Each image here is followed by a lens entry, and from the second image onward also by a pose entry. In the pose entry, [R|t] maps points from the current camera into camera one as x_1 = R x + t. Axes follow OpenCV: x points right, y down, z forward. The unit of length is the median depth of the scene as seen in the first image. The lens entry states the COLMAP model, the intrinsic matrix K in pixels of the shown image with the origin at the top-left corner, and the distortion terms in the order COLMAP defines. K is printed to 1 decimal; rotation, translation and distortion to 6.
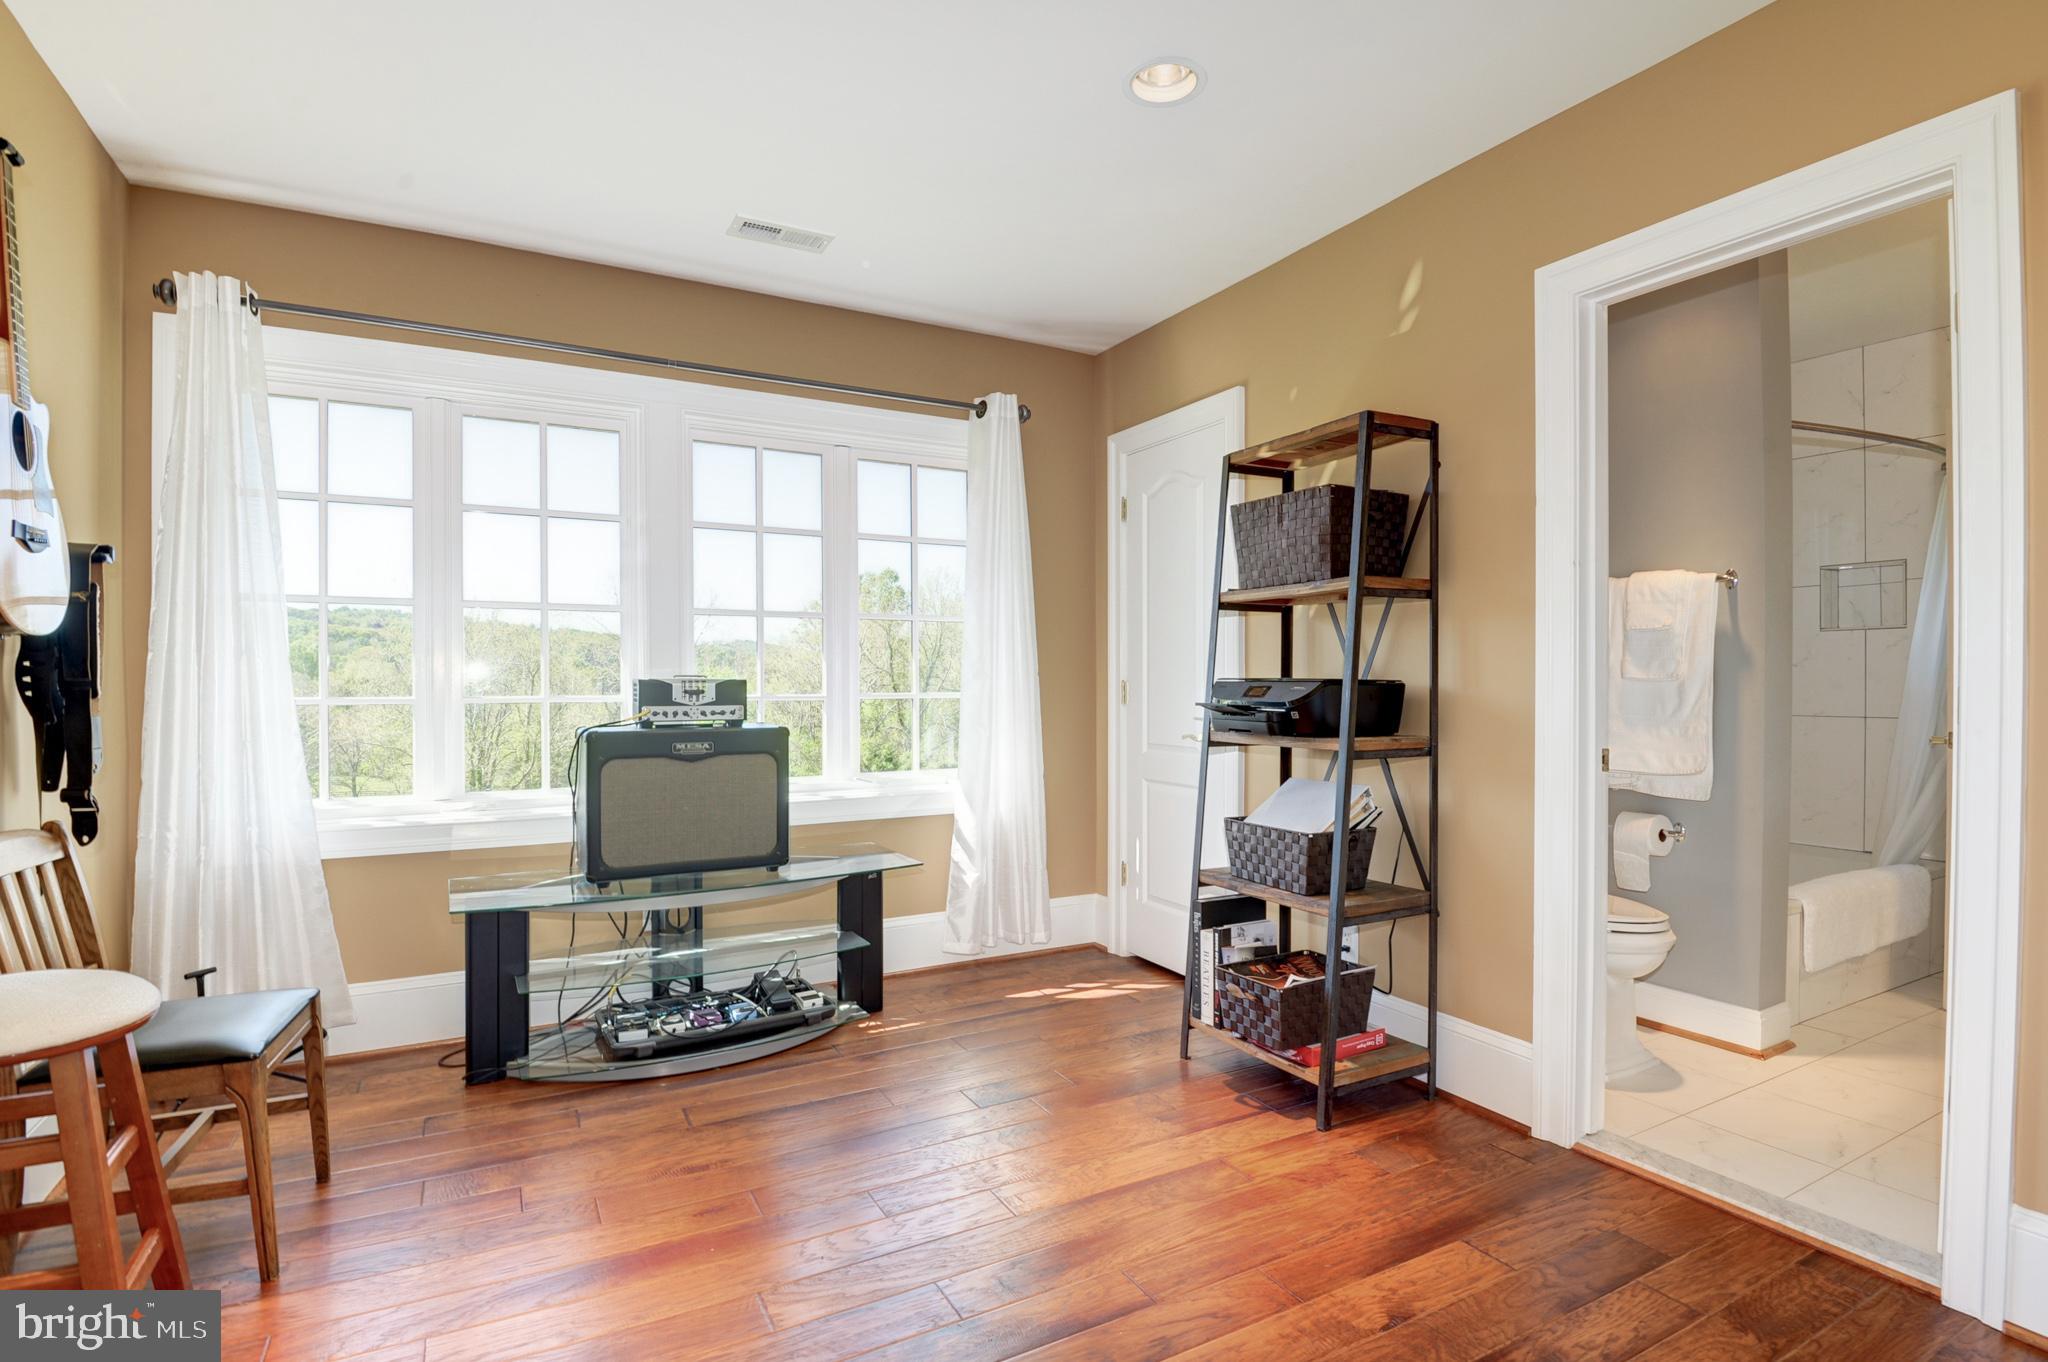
lens RADIAL K [[958.9, 0, 1018.3], [0, 958.9, 682.3], [0, 0, 1]] dist [-0.015863, -0.014192]
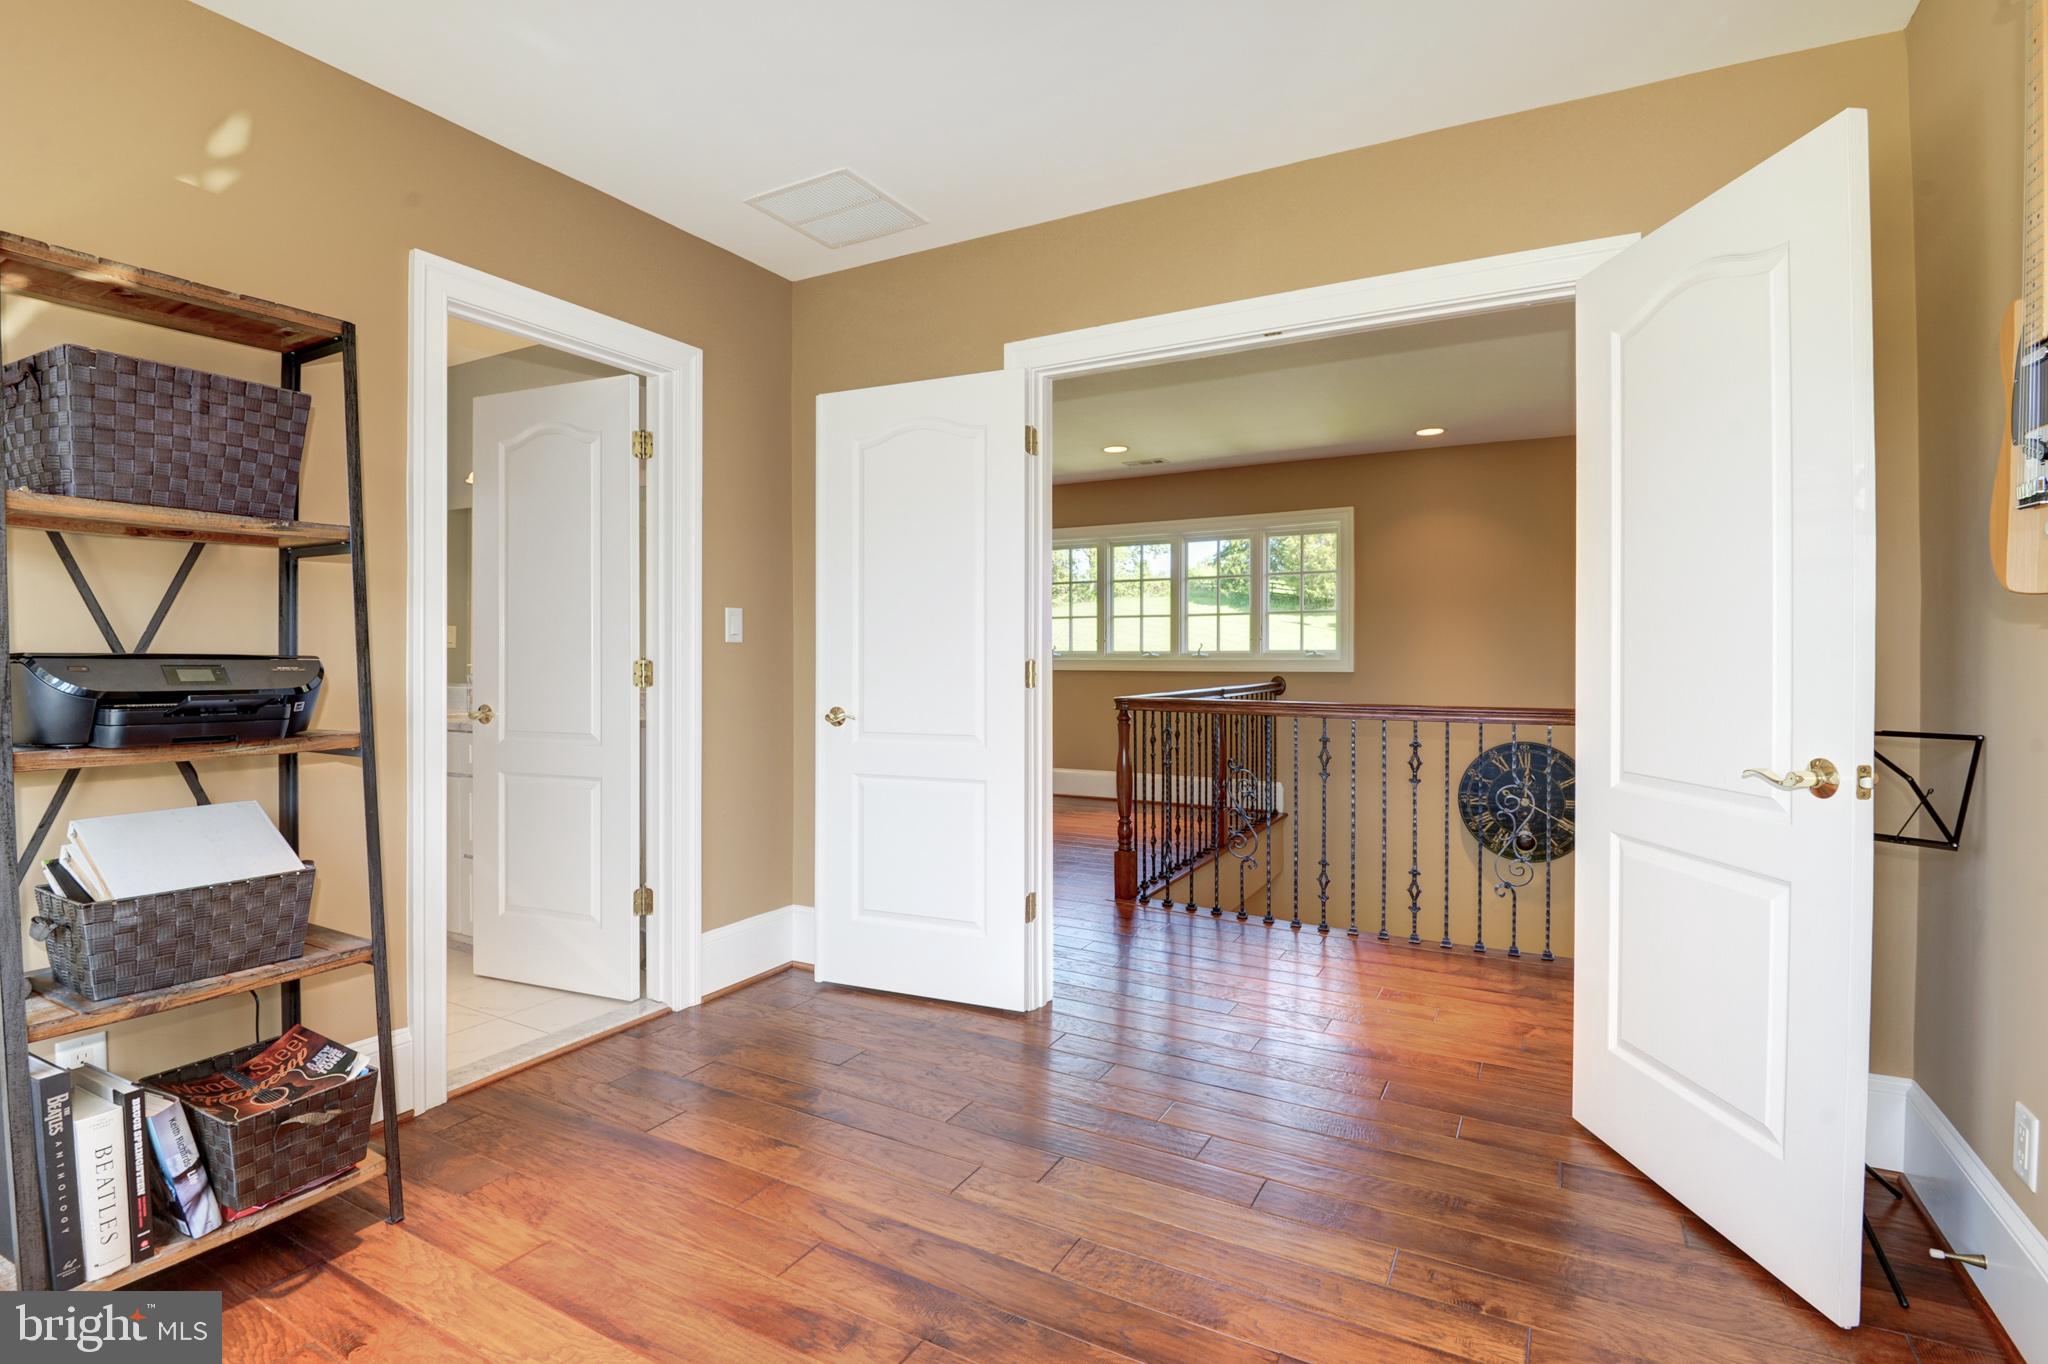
lens RADIAL K [[958.9, 0, 1016.4], [0, 958.9, 670.0], [0, 0, 1]] dist [-0.015863, -0.014192]
pose [[-0.516631, -0.019528, 0.855985, -0.616286], [-0.003916, 0.999783, 0.020446, -0.012398], [-0.856199, 0.007211, -0.516596, 0.958329]]
